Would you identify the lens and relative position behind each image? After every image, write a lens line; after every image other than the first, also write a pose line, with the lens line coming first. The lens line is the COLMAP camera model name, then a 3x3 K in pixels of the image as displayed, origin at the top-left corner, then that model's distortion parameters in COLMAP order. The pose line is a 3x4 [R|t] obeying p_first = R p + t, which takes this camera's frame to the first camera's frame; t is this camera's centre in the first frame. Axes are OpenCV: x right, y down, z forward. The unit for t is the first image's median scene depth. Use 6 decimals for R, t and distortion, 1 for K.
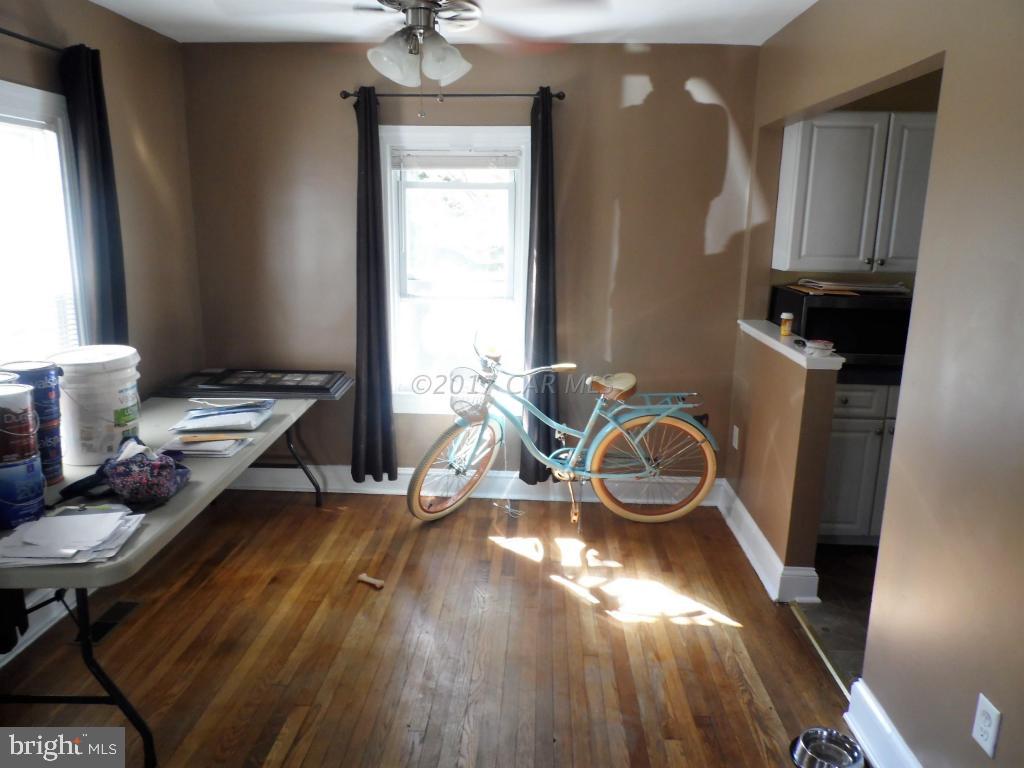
lens RADIAL K [[729.7, 0, 514.1], [0, 729.7, 383.5], [0, 0, 1]] dist [0.013356, -0.001914]
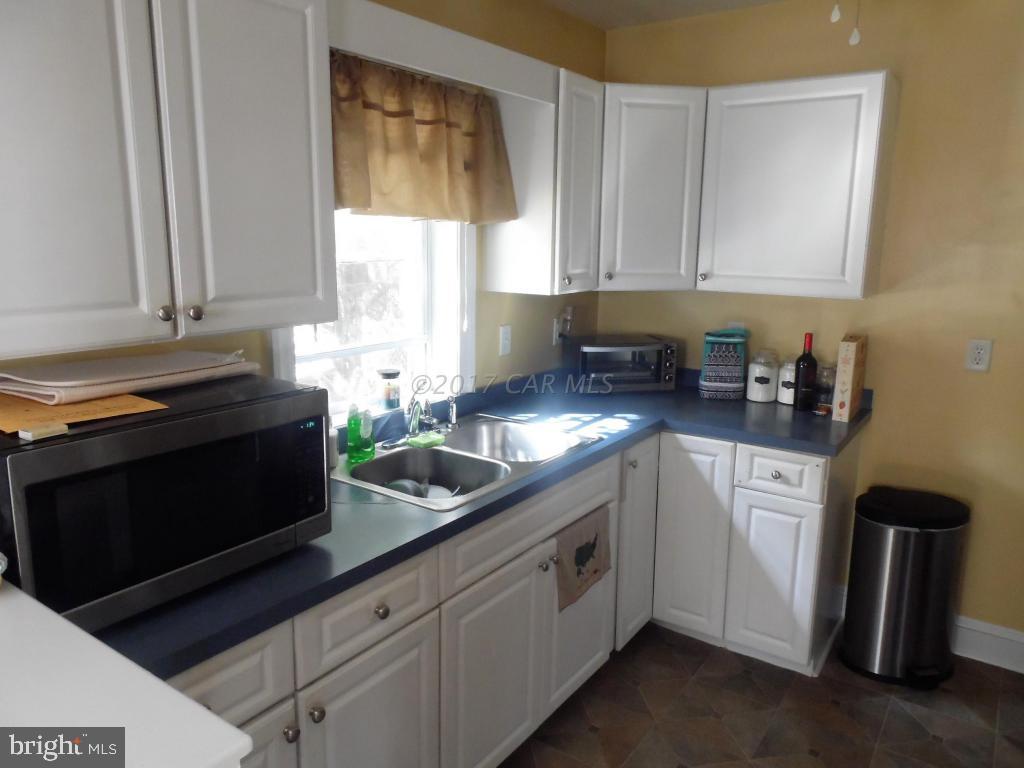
lens RADIAL K [[729.7, 0, 514.8], [0, 729.7, 380.9], [0, 0, 1]] dist [0.013356, -0.001914]
pose [[0.547683, -0.177721, 0.817593, 0.259183], [0.172809, 0.980138, 0.097293, -0.137411], [-0.818645, 0.088002, 0.567517, 0.626576]]
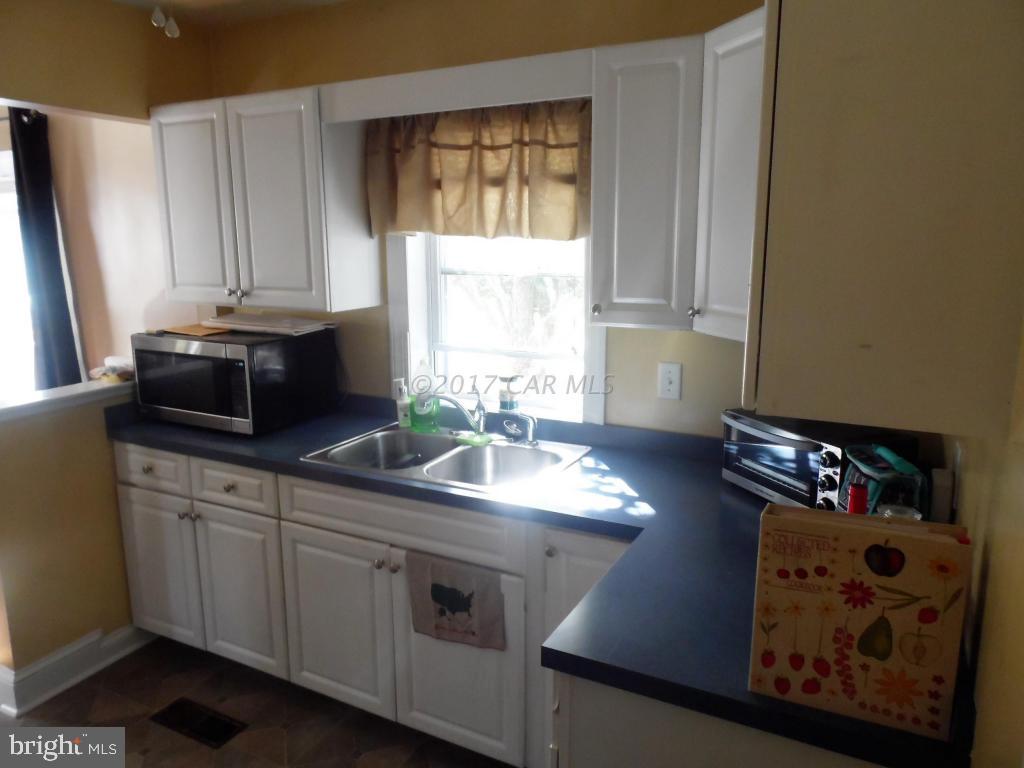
lens RADIAL K [[729.7, 0, 513.5], [0, 729.7, 382.3], [0, 0, 1]] dist [0.013356, -0.001914]
pose [[0.901882, 0.064080, -0.427203, 1.084693], [-0.072645, 0.997351, -0.003762, -0.090778], [0.425830, 0.034428, 0.904148, 0.433627]]
